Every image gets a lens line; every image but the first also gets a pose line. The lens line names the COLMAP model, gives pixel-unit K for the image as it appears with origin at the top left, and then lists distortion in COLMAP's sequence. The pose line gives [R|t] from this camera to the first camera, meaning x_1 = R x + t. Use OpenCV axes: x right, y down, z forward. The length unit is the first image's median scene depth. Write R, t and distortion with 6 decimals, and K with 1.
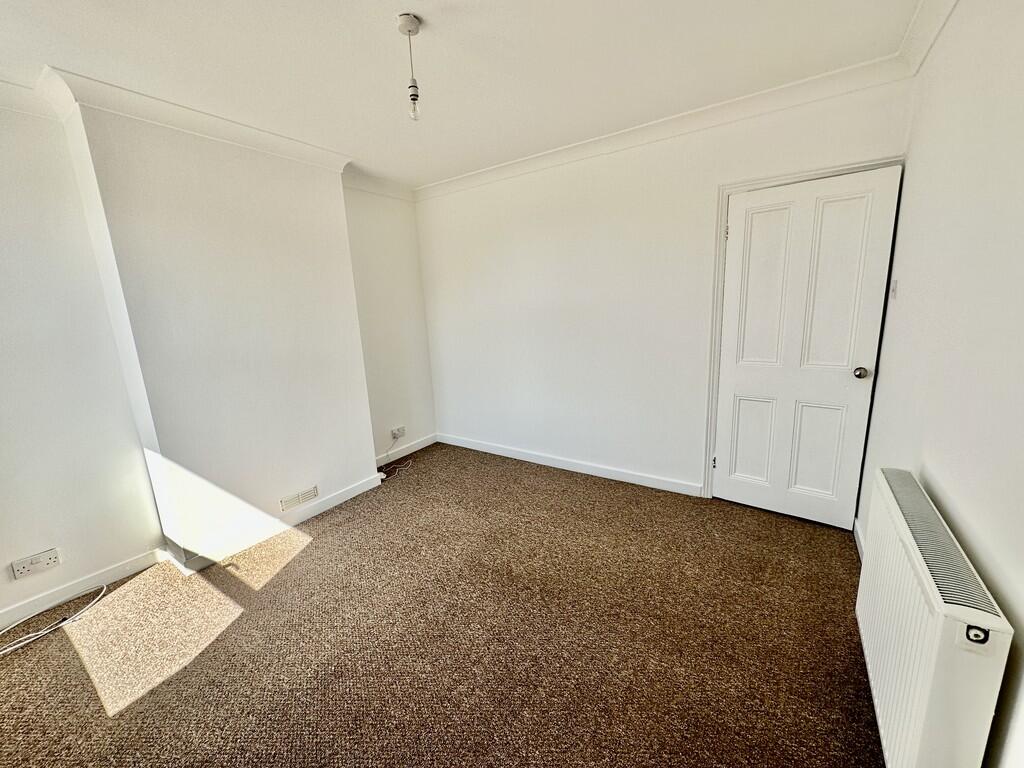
lens RADIAL K [[415.7, 0, 511.6], [0, 415.7, 383.8], [0, 0, 1]] dist [0.017392, 0.000439]
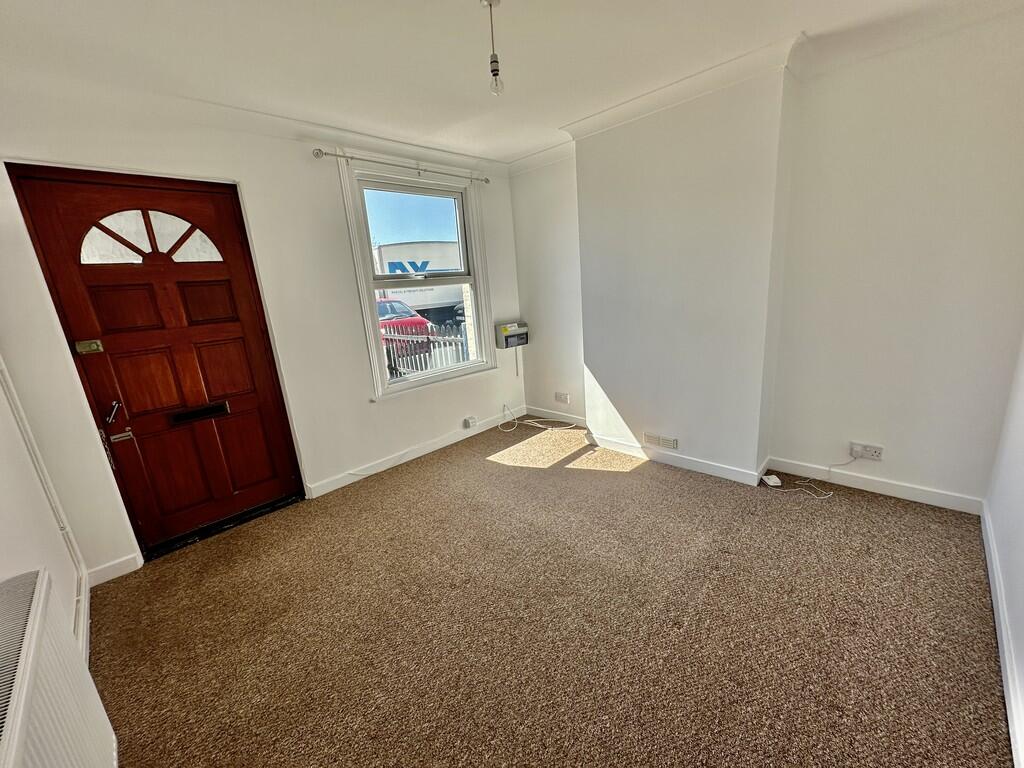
lens RADIAL K [[415.7, 0, 511.8], [0, 415.7, 384.3], [0, 0, 1]] dist [0.017392, 0.000439]
pose [[-0.185760, 0.297545, -0.936462, 0.536818], [-0.104207, 0.941709, 0.319883, -0.172365], [0.977054, 0.157007, -0.143926, 0.747081]]
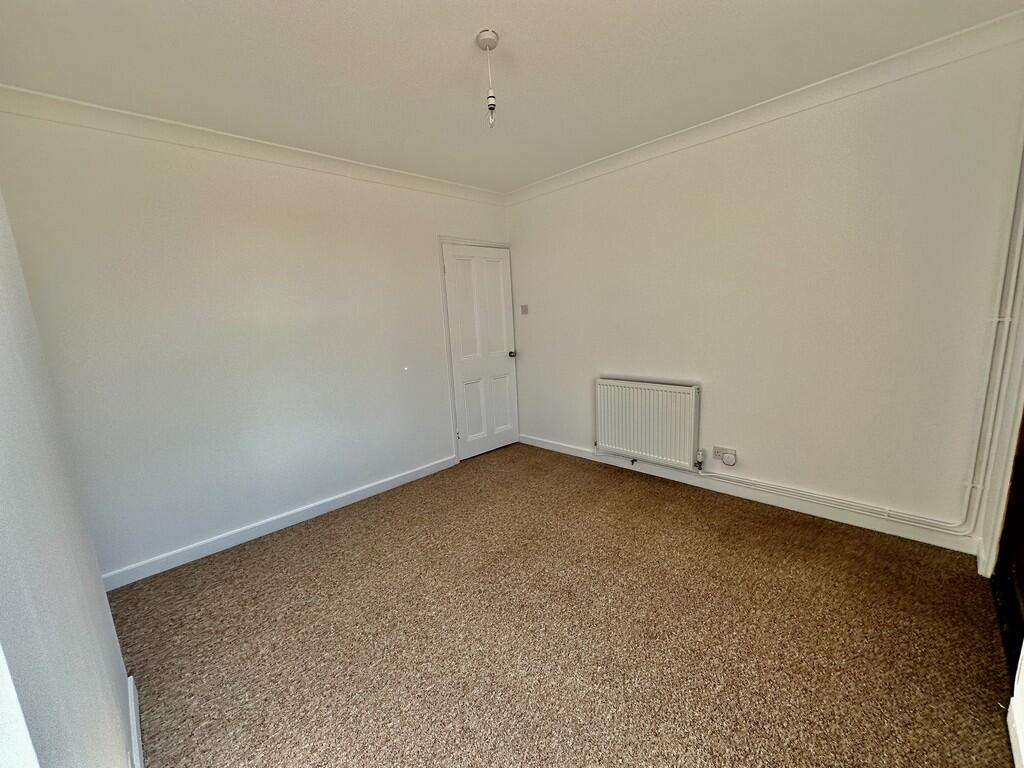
lens RADIAL K [[415.7, 0, 510.6], [0, 415.7, 389.1], [0, 0, 1]] dist [0.017392, 0.000439]
pose [[0.195482, -0.147792, 0.969507, -0.773602], [0.236930, 0.966413, 0.099548, -0.050585], [-0.951657, 0.210245, 0.223932, 0.497508]]
